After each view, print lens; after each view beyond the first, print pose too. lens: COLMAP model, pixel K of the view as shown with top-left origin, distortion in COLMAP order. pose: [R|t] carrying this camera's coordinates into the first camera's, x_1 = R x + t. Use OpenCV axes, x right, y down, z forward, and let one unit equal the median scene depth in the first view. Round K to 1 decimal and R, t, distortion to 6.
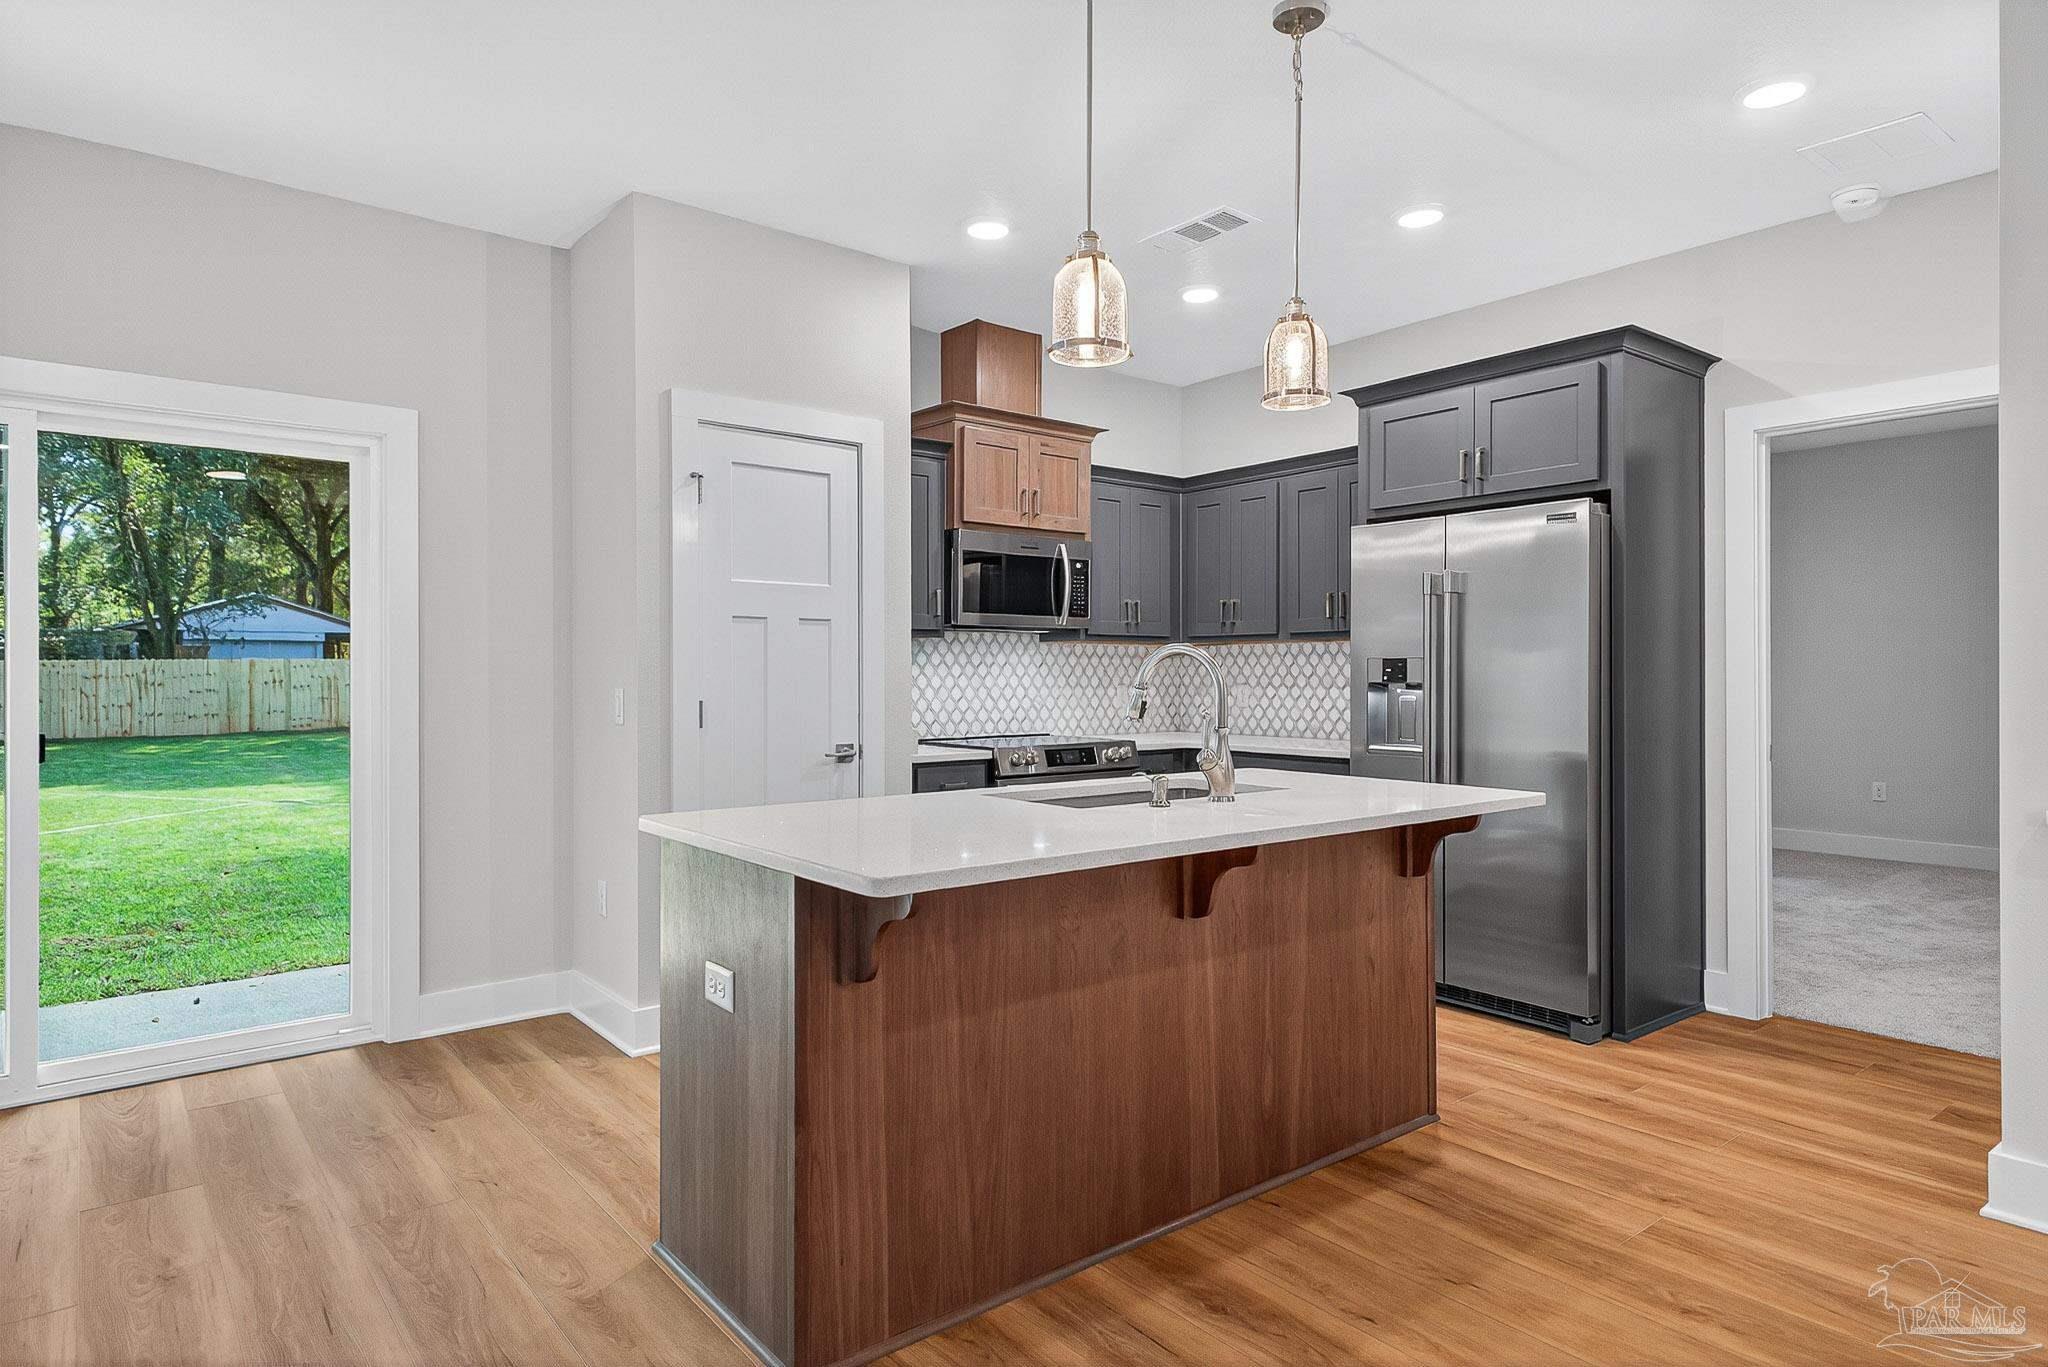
lens RADIAL K [[1155.6, 0, 1025.6], [0, 1155.6, 675.5], [0, 0, 1]] dist [0.085873, -0.068202]
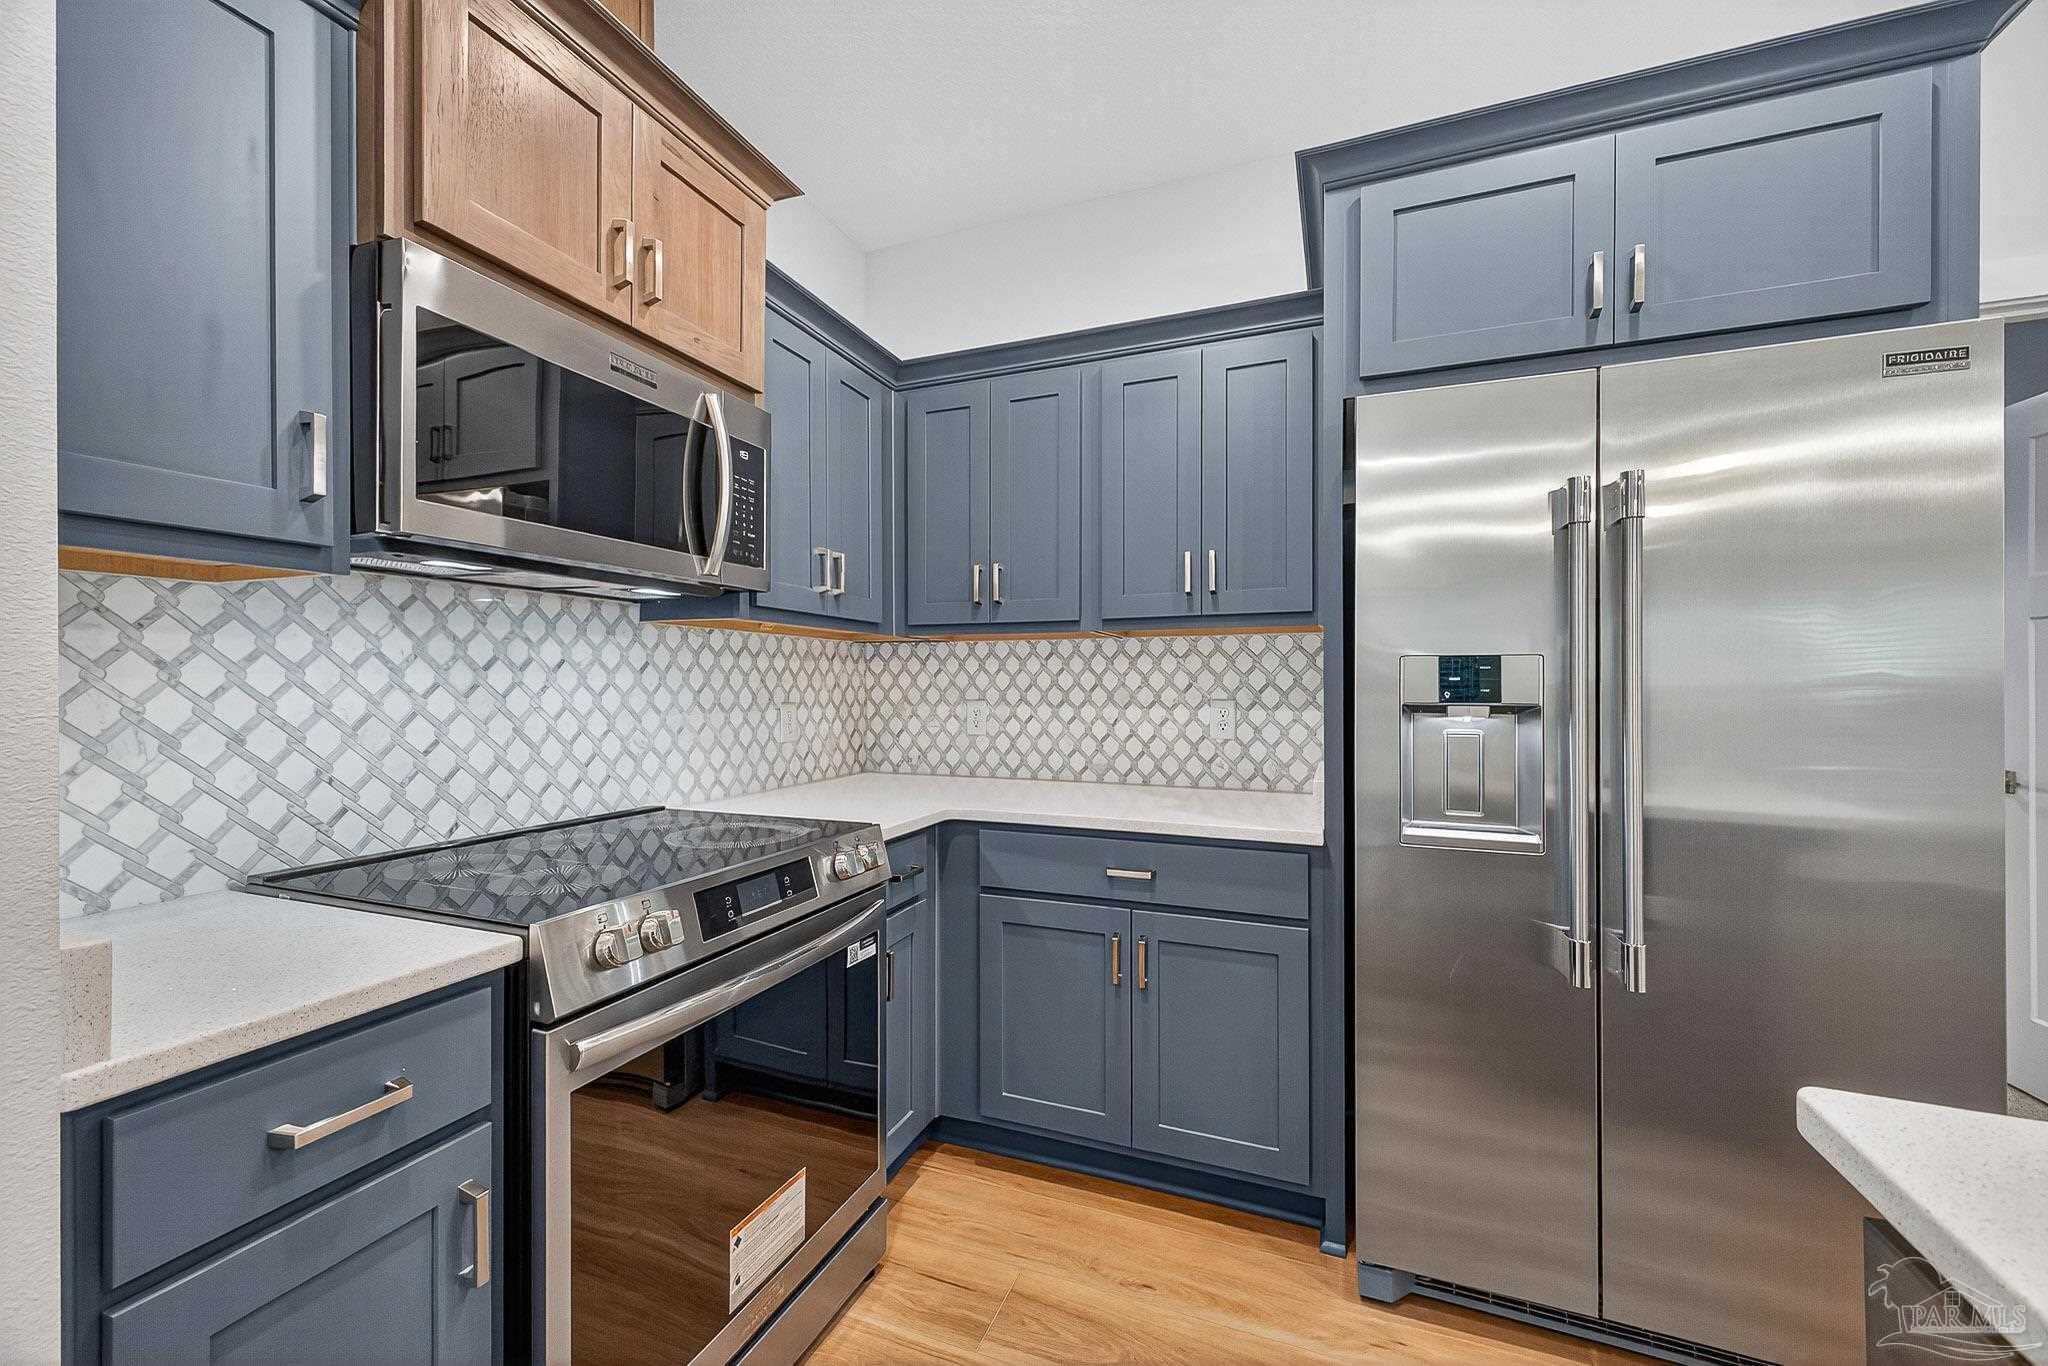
lens RADIAL K [[797.1, 0, 1024.0], [0, 797.1, 683.0], [0, 0, 1]] dist [0.007414, -0.000177]
pose [[0.871986, 0.002096, 0.489527, -0.014447], [-0.000006, 0.999991, -0.004272, -0.000929], [-0.489531, 0.003722, 0.871978, 0.721554]]
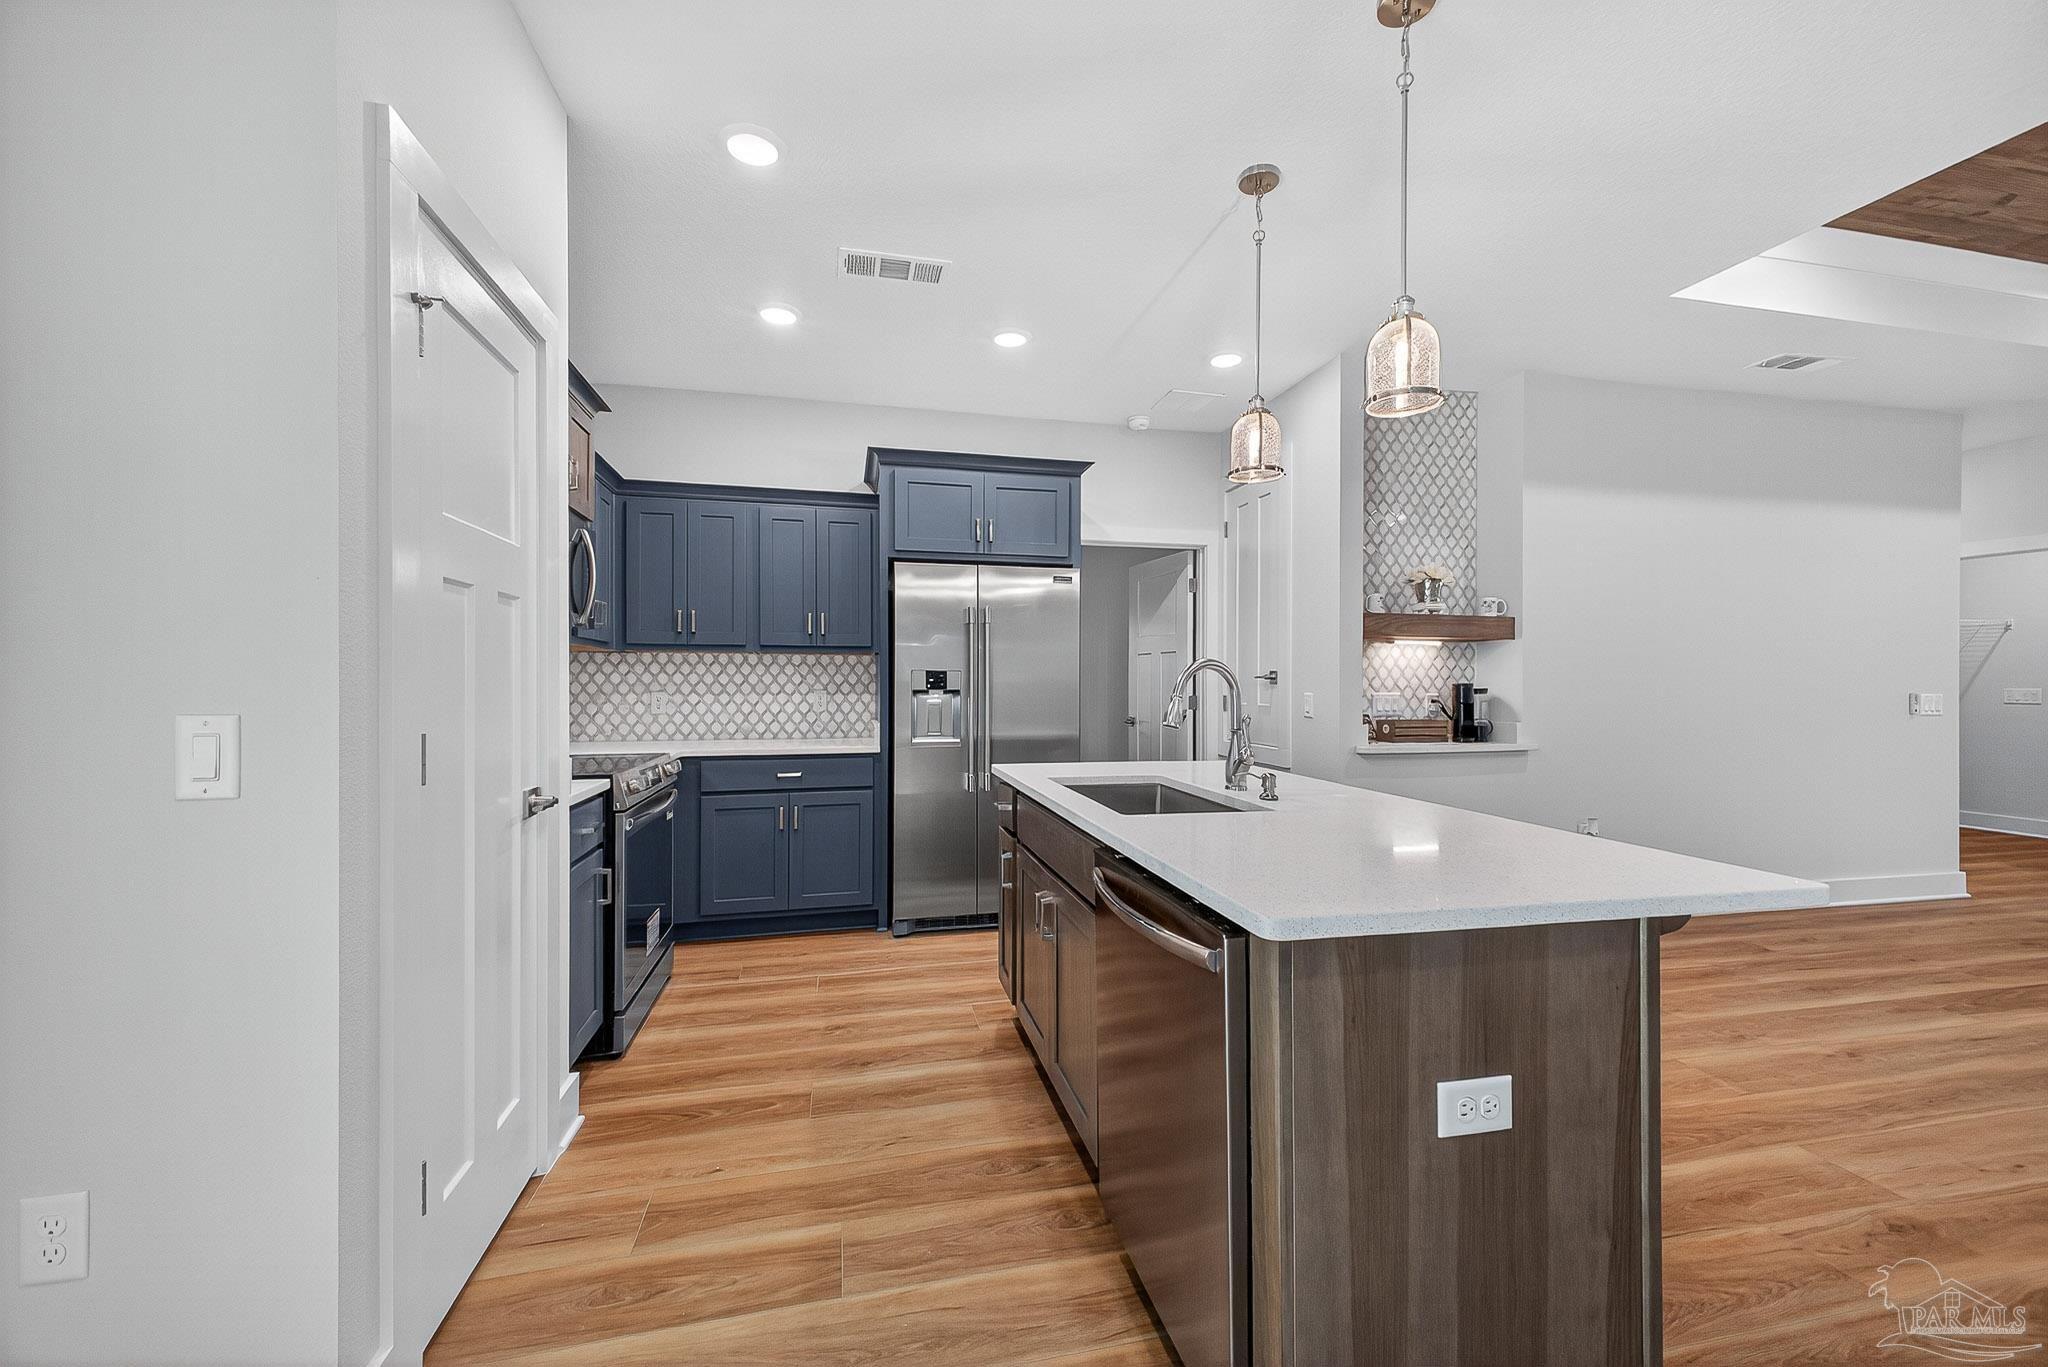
lens RADIAL K [[812.8, 0, 1024.1], [0, 812.8, 679.7], [0, 0, 1]] dist [0.069814, -0.000035]
pose [[0.437928, 0.003544, 0.899003, -0.403279], [-0.001413, 0.999994, -0.003254, -0.001395], [-0.899009, 0.000155, 0.437930, 0.473364]]
